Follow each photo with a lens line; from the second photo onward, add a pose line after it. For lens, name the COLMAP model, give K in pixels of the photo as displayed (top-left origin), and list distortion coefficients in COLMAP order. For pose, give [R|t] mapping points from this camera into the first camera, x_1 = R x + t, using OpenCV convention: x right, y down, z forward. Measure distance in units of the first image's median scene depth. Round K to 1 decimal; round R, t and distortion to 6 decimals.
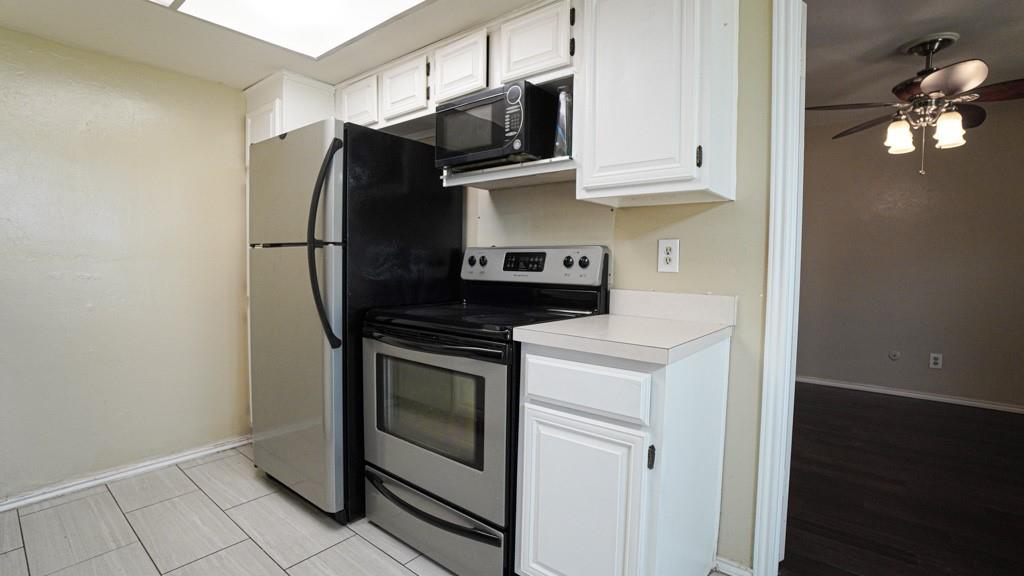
lens RADIAL K [[467.9, 0, 502.1], [0, 467.9, 287.1], [0, 0, 1]] dist [-0.067065, 0.025780]
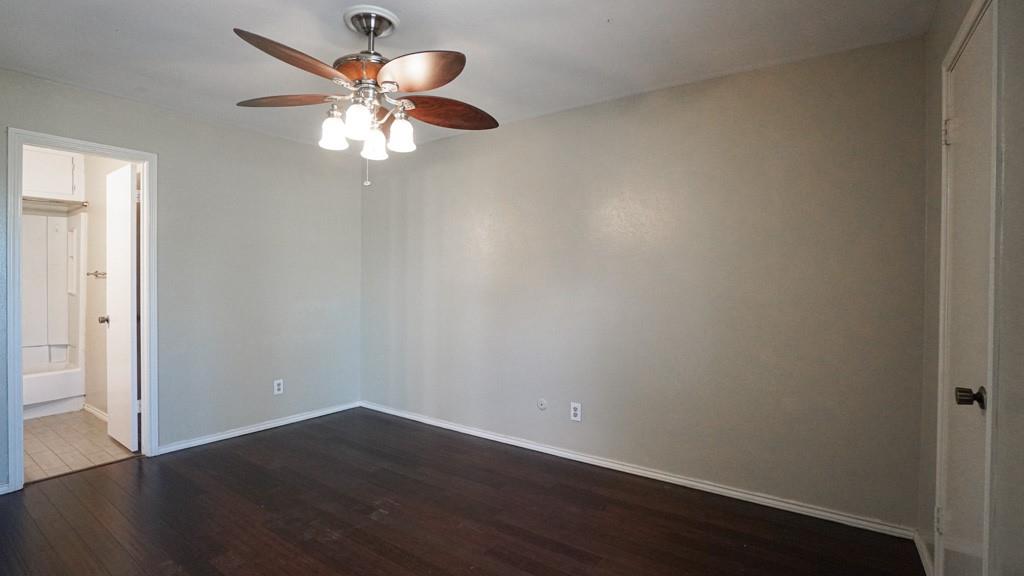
lens RADIAL K [[457.4, 0, 501.7], [0, 457.4, 287.4], [0, 0, 1]] dist [-0.066592, 0.025446]
pose [[0.997461, -0.001647, 0.071197, 1.307634], [0.004538, 0.999171, -0.040456, -0.054550], [-0.071071, 0.040676, 0.996642, 0.273883]]
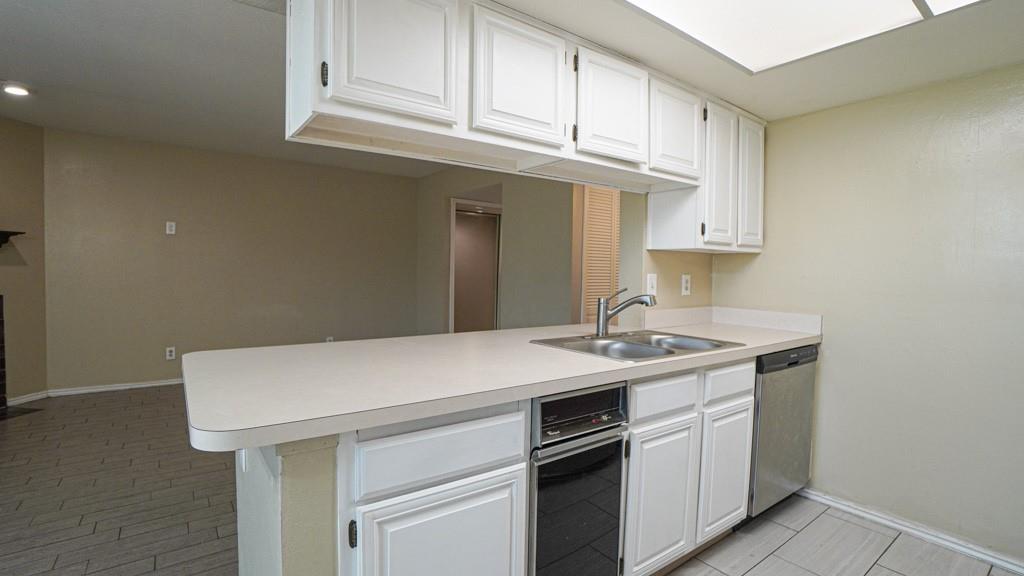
lens RADIAL K [[467.9, 0, 502.1], [0, 467.9, 287.1], [0, 0, 1]] dist [-0.067065, 0.025780]
pose [[-0.243674, 0.019686, -0.969657, 0.251453], [-0.070435, 0.996795, 0.037938, -0.062283], [0.967296, 0.077543, -0.241506, 0.371155]]
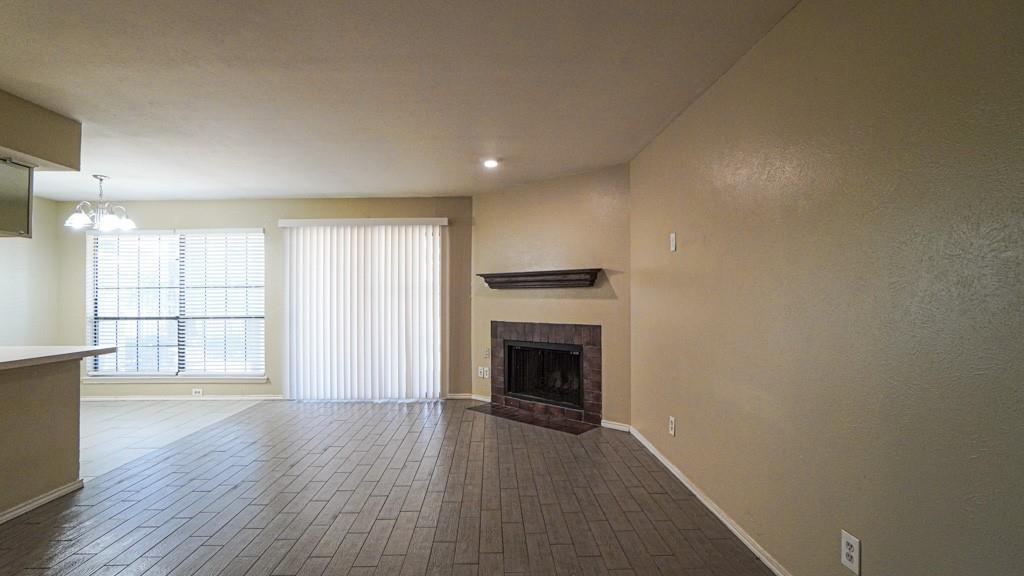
lens RADIAL K [[467.9, 0, 502.1], [0, 467.9, 287.1], [0, 0, 1]] dist [-0.067065, 0.025780]
pose [[-0.655058, 0.009247, 0.755522, -2.219961], [0.040532, 0.998915, 0.022916, -0.060648], [-0.754491, 0.045634, -0.654722, -0.273298]]
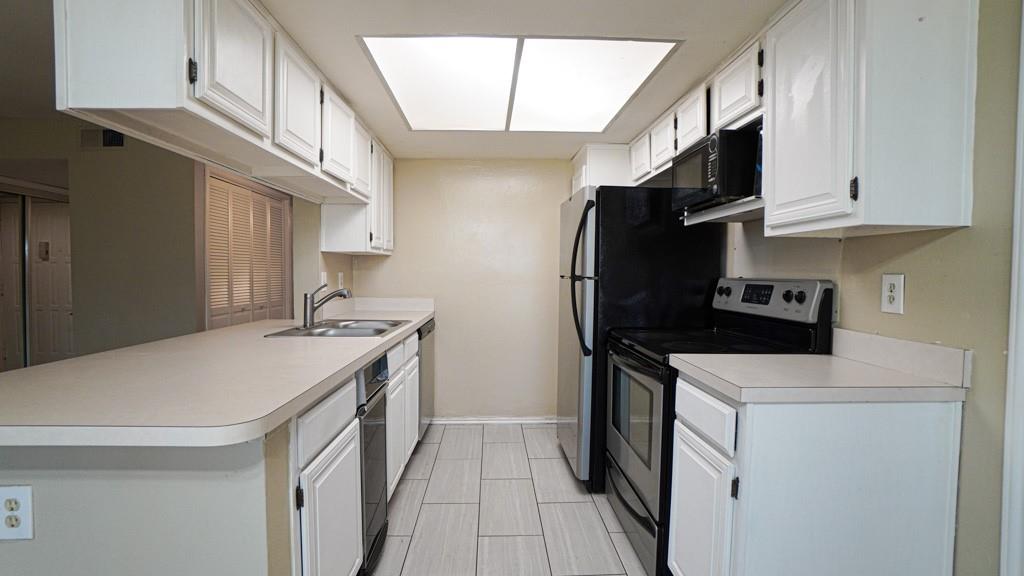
lens RADIAL K [[467.9, 0, 502.1], [0, 467.9, 287.1], [0, 0, 1]] dist [-0.067065, 0.025780]
pose [[0.659387, 0.014817, -0.751657, 0.410796], [-0.036888, 0.999239, -0.012662, -0.034684], [0.750898, 0.036076, 0.659432, -0.065031]]
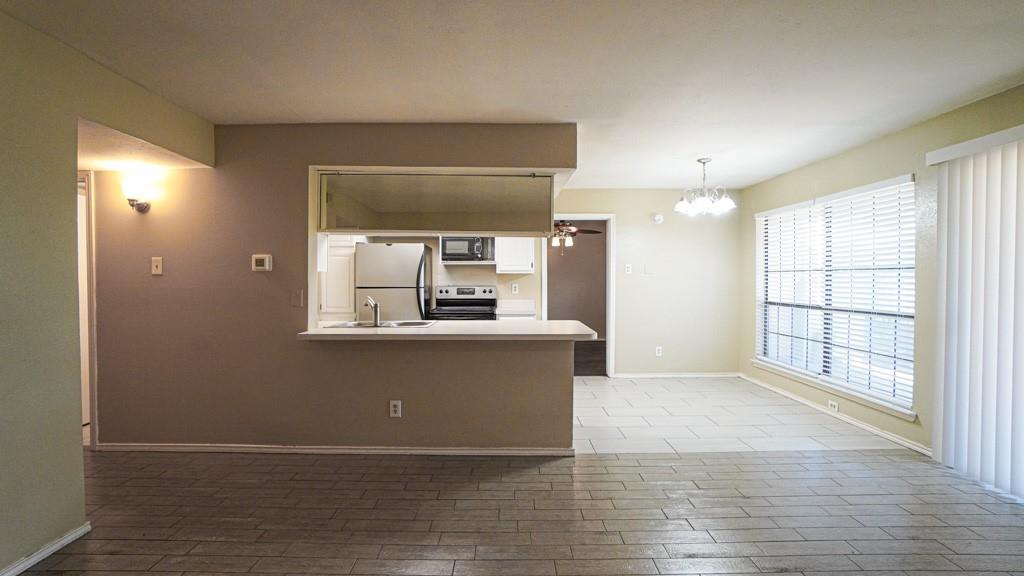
lens RADIAL K [[467.9, 0, 502.1], [0, 467.9, 287.1], [0, 0, 1]] dist [-0.067065, 0.025780]
pose [[0.772966, -0.023678, 0.634006, -1.500716], [0.042788, 0.998974, -0.014857, -0.027772], [-0.633003, 0.038612, 0.773185, -1.256453]]
